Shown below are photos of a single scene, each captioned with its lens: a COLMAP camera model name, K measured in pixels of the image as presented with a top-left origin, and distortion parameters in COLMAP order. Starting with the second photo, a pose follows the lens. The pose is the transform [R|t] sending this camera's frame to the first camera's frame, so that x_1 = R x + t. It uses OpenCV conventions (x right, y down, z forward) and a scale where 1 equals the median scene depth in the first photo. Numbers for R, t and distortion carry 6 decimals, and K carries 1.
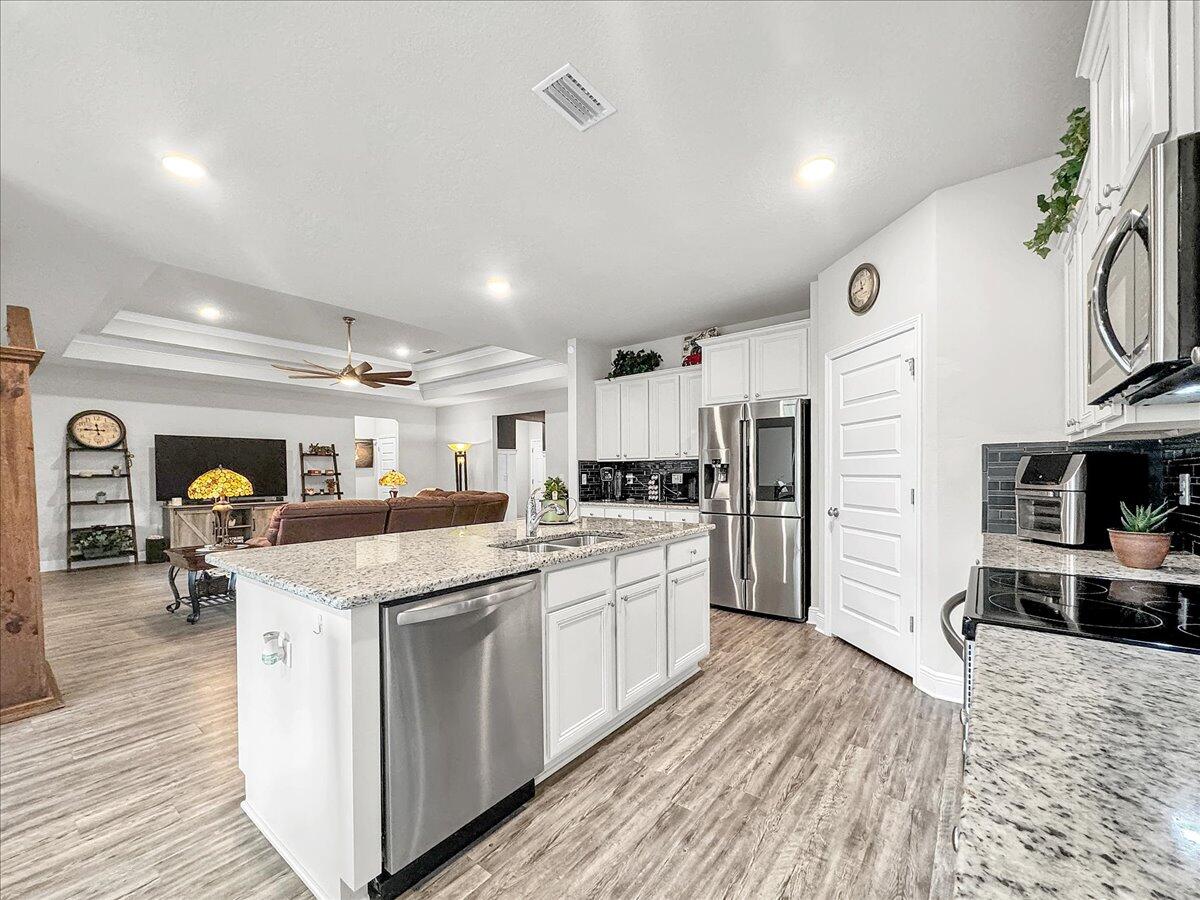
lens RADIAL K [[492.7, 0, 612.5], [0, 492.7, 473.1], [0, 0, 1]] dist [0.000979, -0.000059]
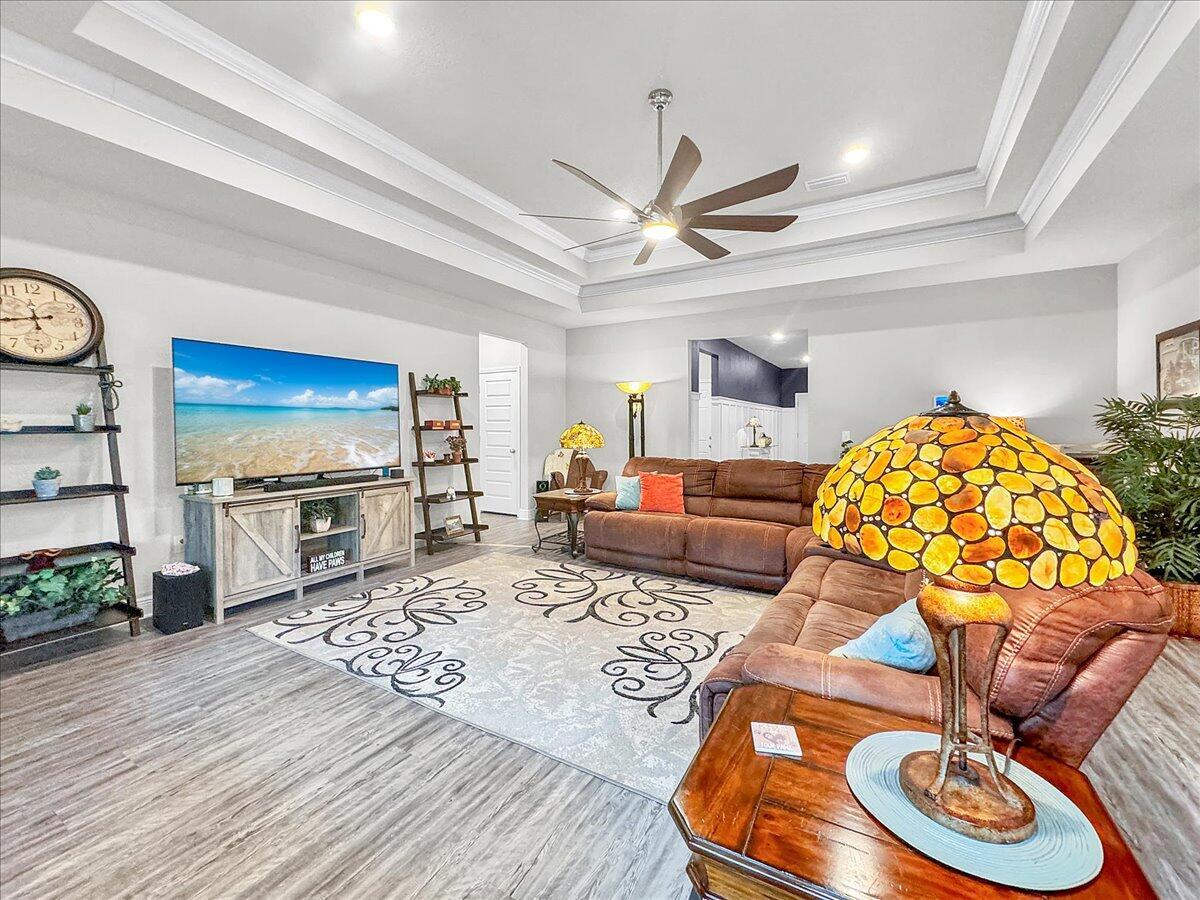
lens RADIAL K [[492.7, 0, 606.9], [0, 492.7, 428.6], [0, 0, 1]] dist [0.000979, -0.000059]
pose [[0.991815, 0.009347, 0.127339, -0.605272], [-0.009776, 0.999948, 0.002746, -0.000493], [-0.127307, -0.003968, 0.991855, 0.515907]]
